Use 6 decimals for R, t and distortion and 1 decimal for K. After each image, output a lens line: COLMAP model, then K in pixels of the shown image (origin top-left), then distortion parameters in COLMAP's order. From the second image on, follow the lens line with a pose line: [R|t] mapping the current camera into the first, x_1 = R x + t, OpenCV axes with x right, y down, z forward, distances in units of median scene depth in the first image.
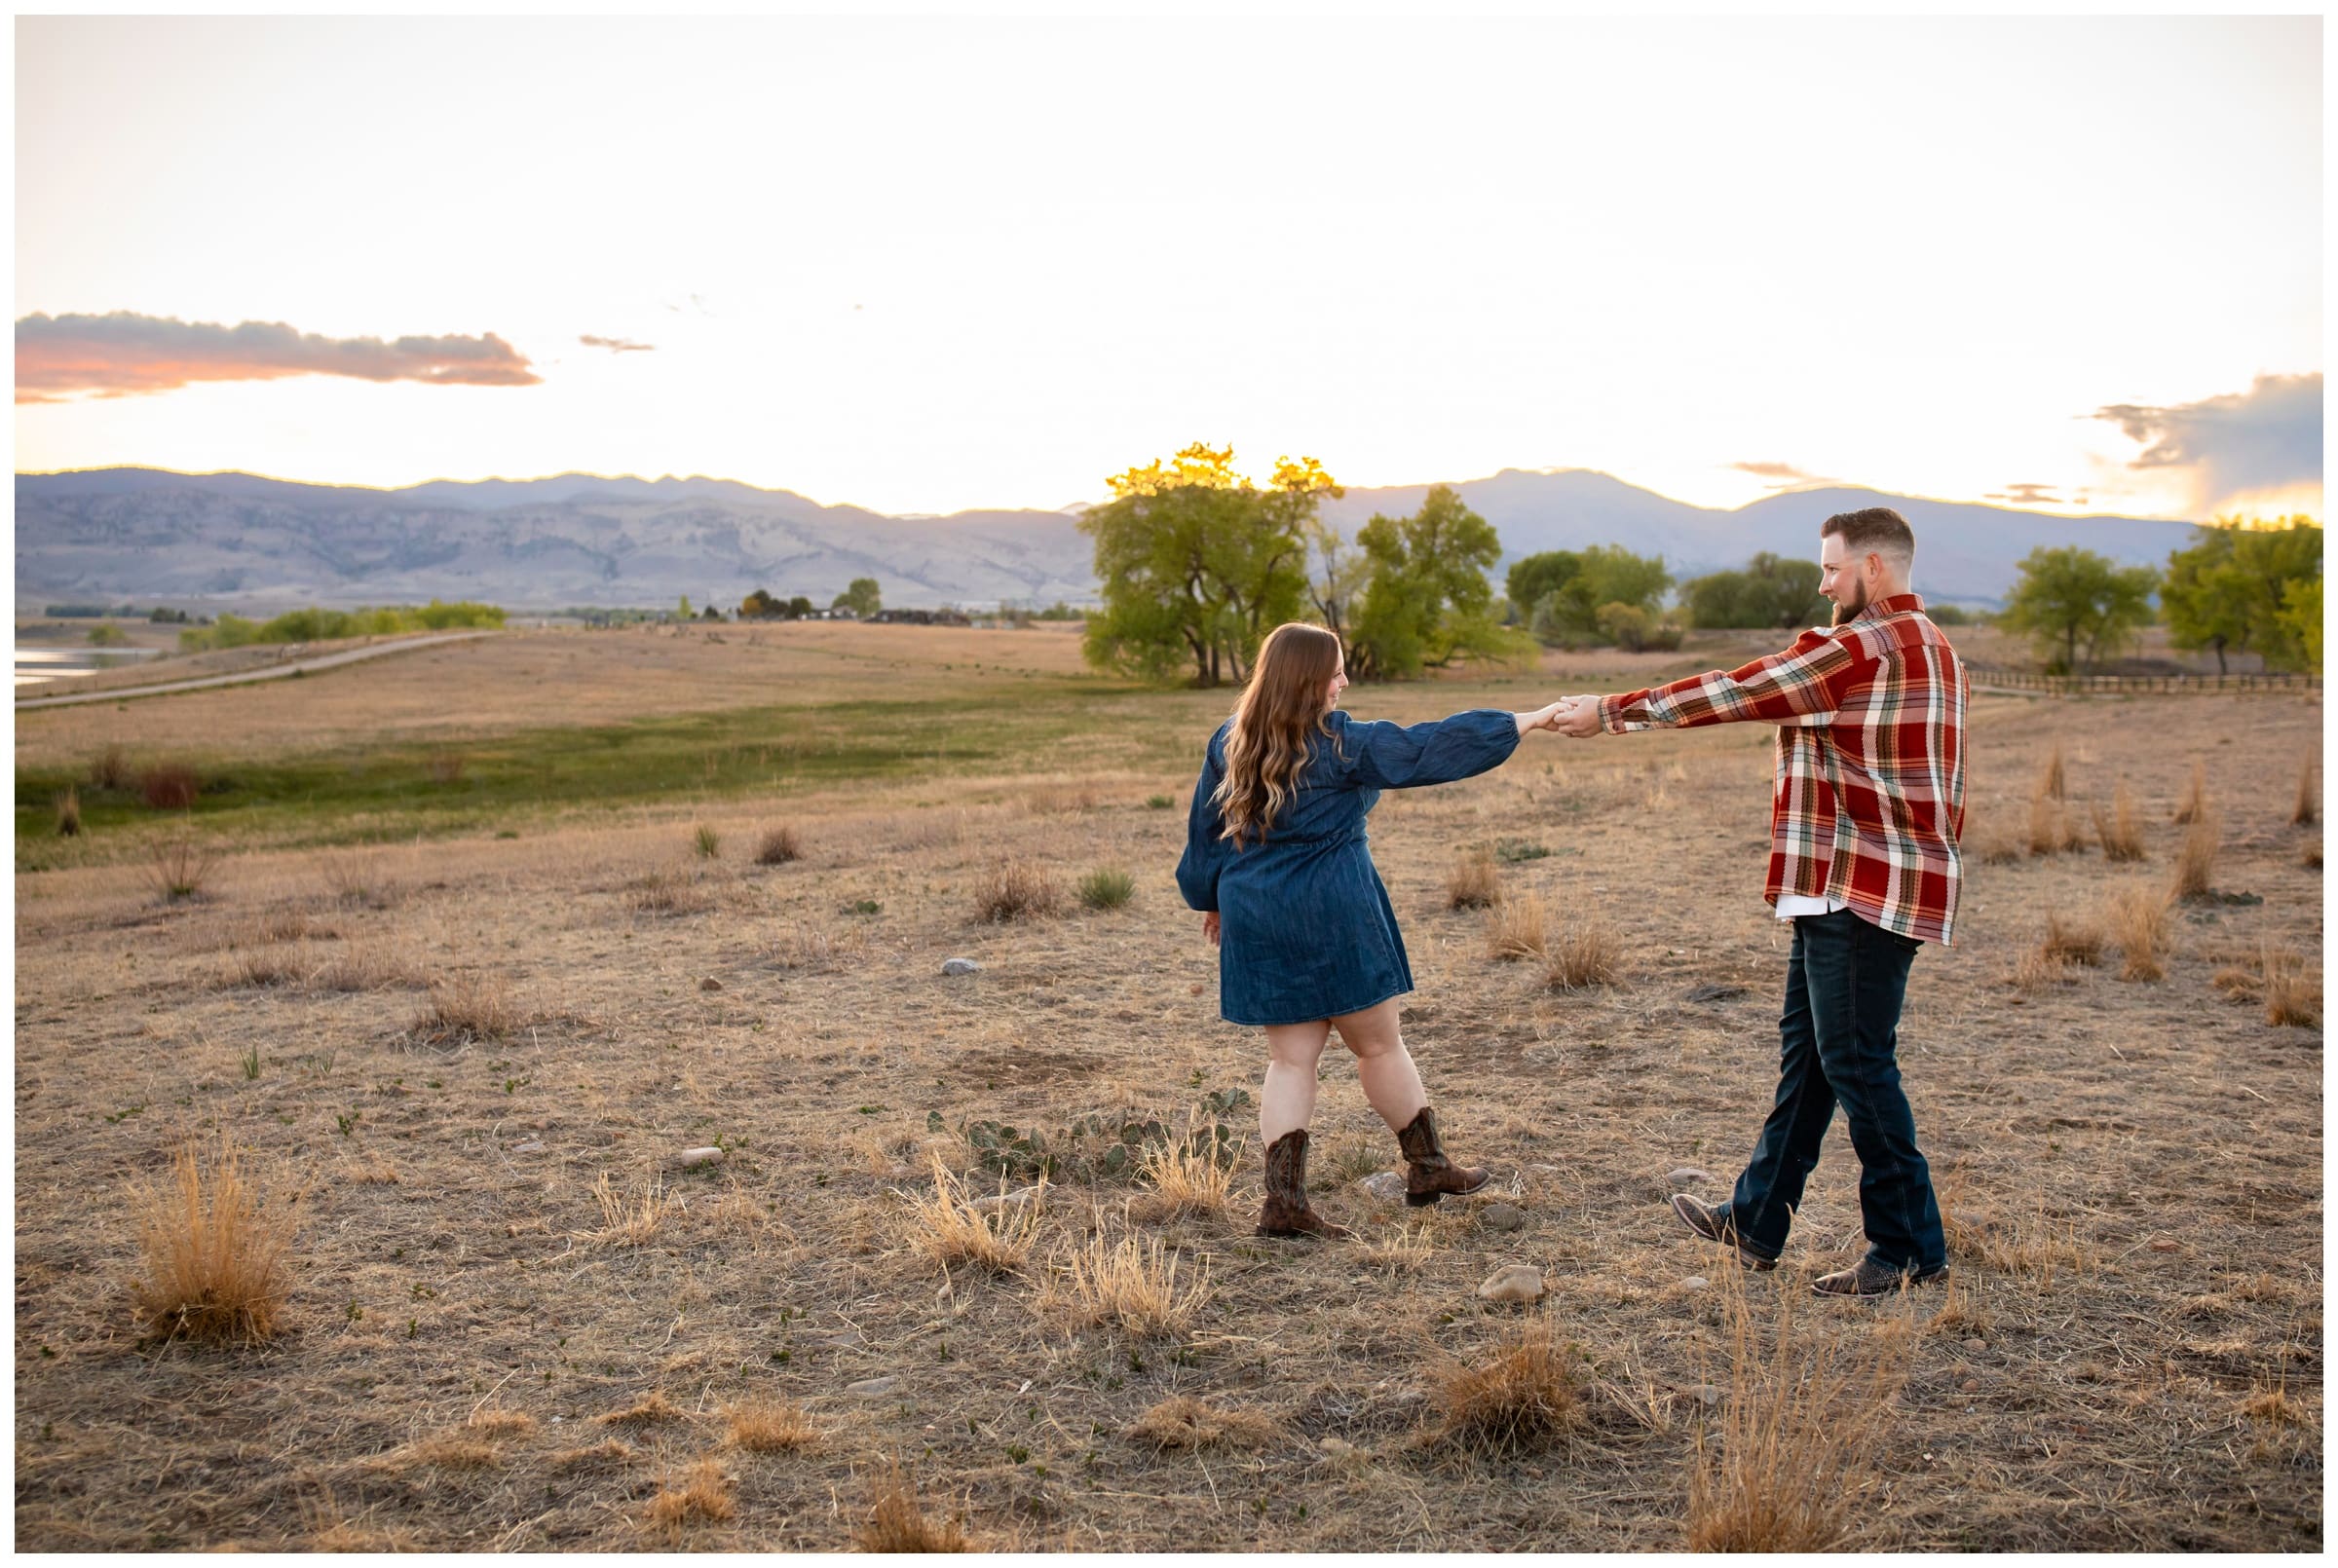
lens RADIAL K [[2376.2, 0, 1157.3], [0, 2376.2, 768.5], [0, 0, 1]] dist [-0.007533, 0.000000]
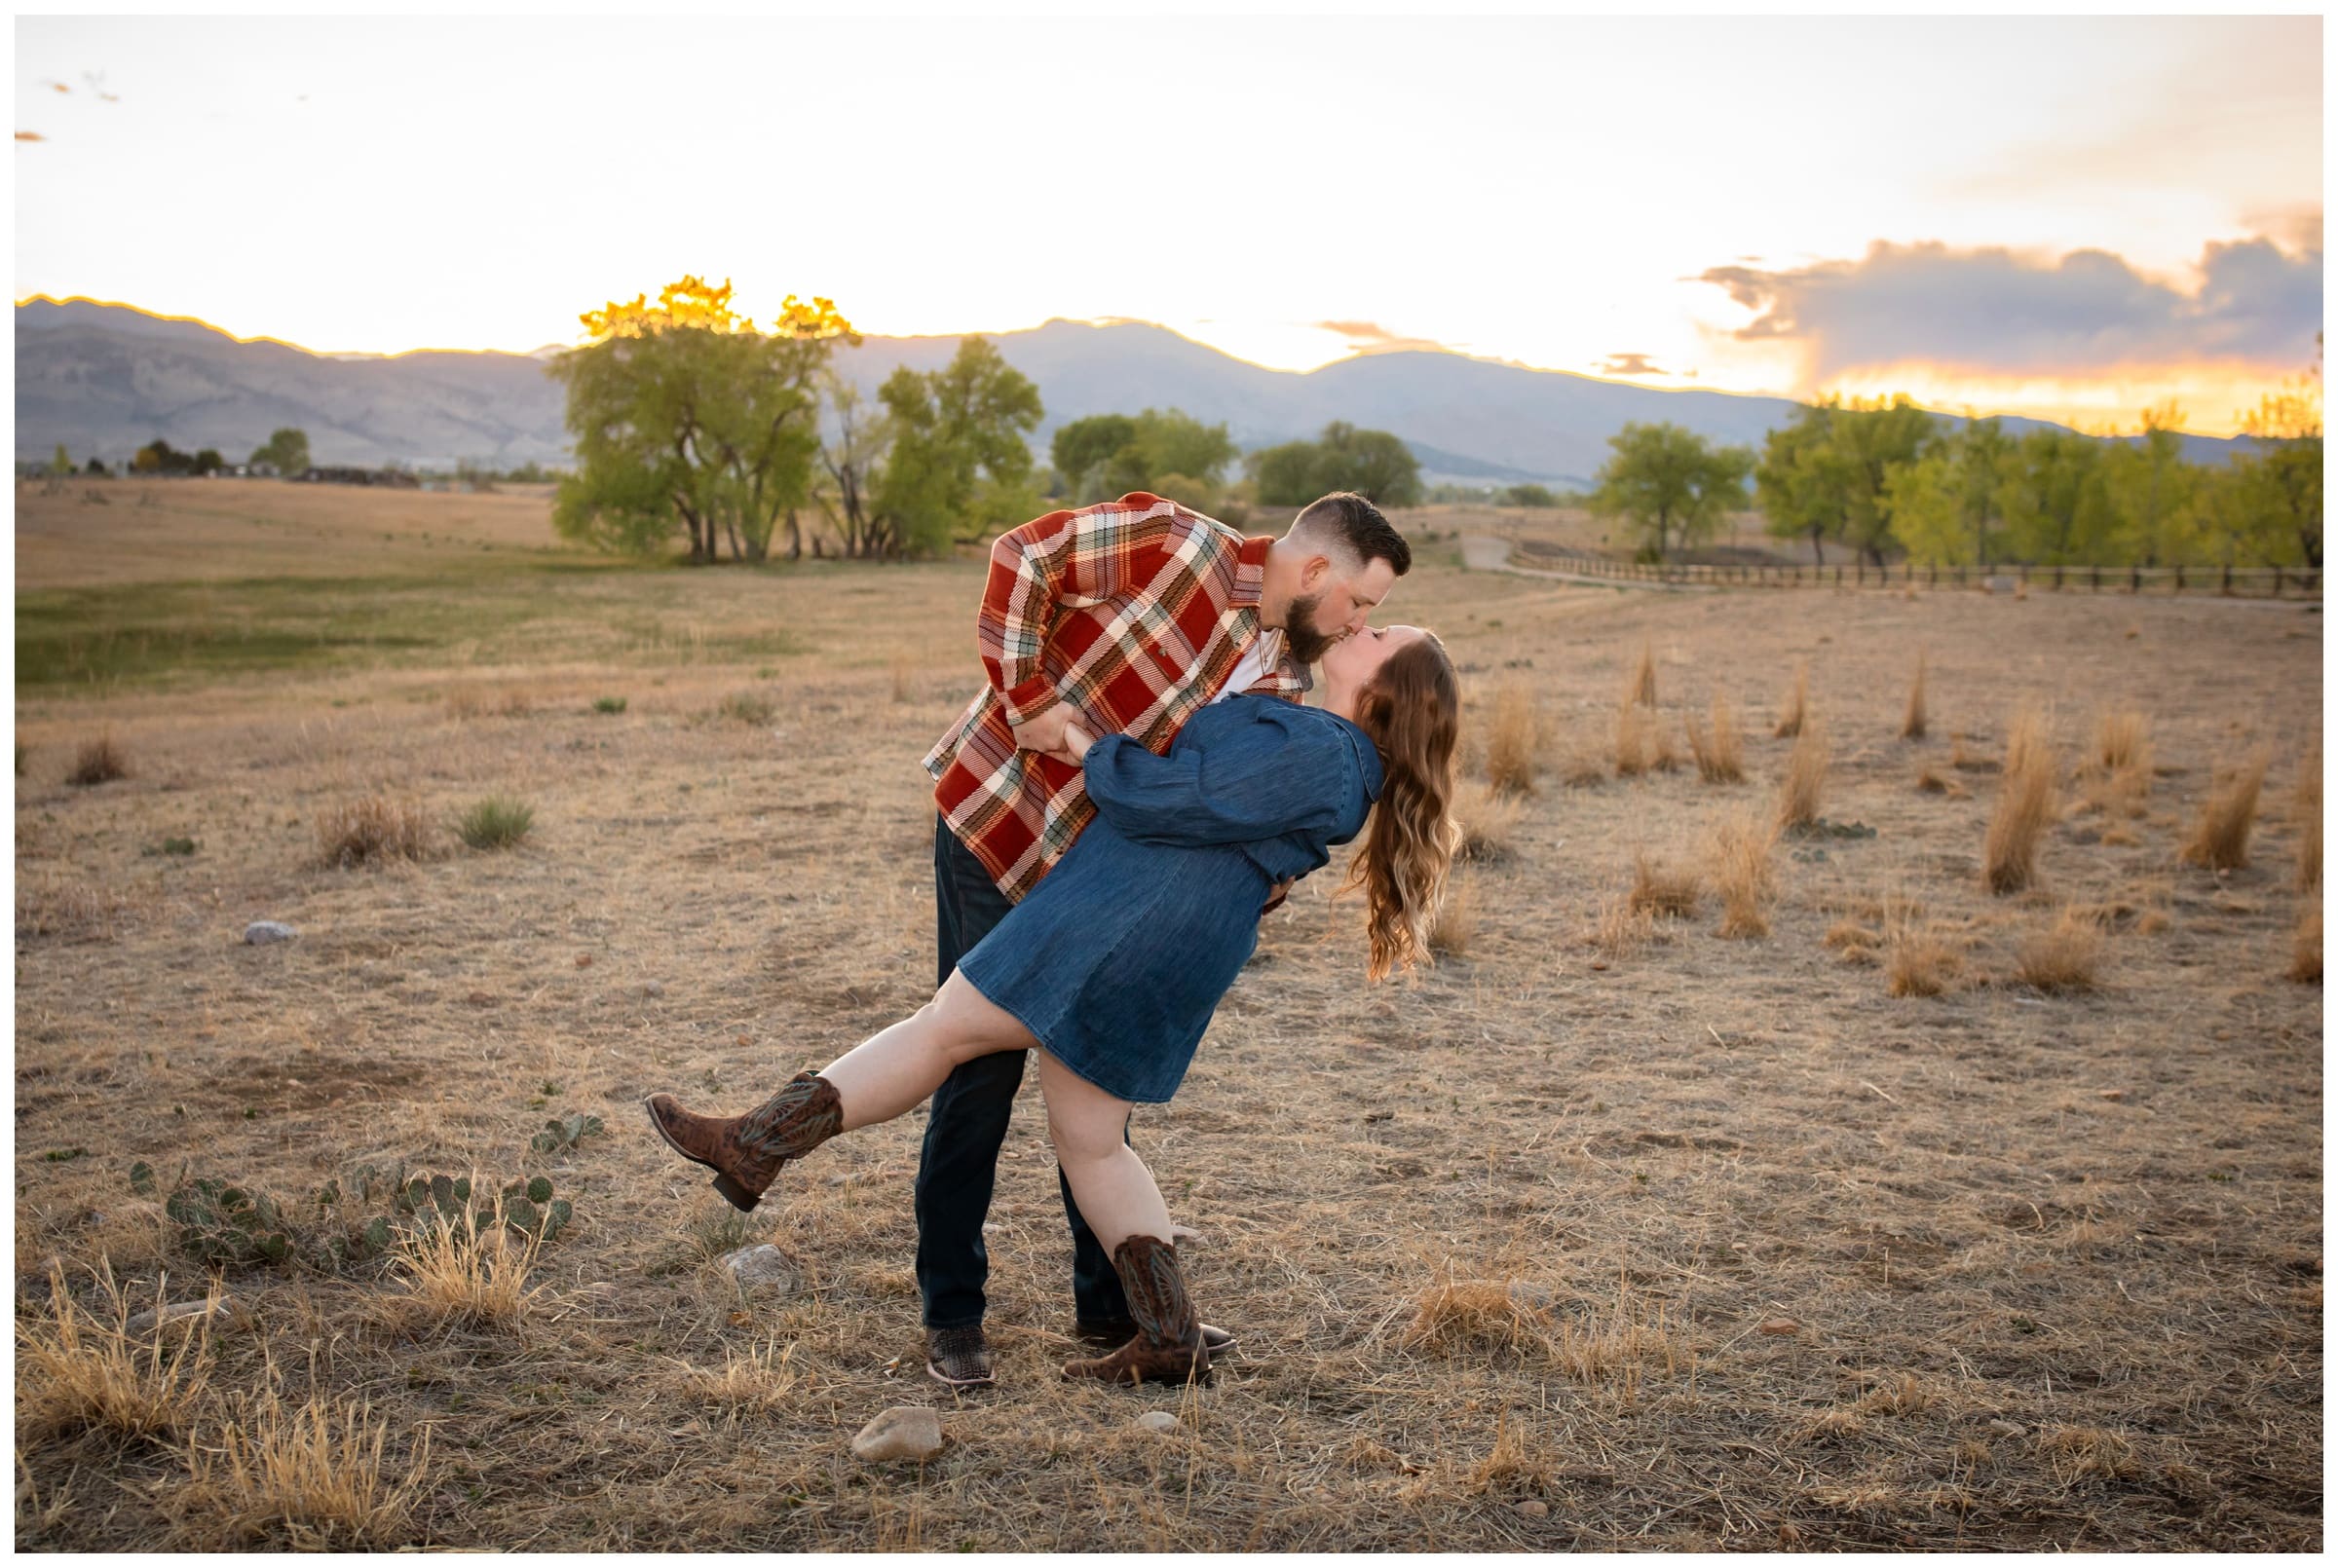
lens RADIAL K [[2376.2, 0, 1171.8], [0, 2376.2, 794.6], [0, 0, 1]] dist [-0.007533, 0.000000]
pose [[0.985971, -0.003217, 0.166886, 0.062747], [-0.007245, 0.998048, 0.062038, -0.008158], [-0.166760, -0.062376, 0.984023, 0.173324]]
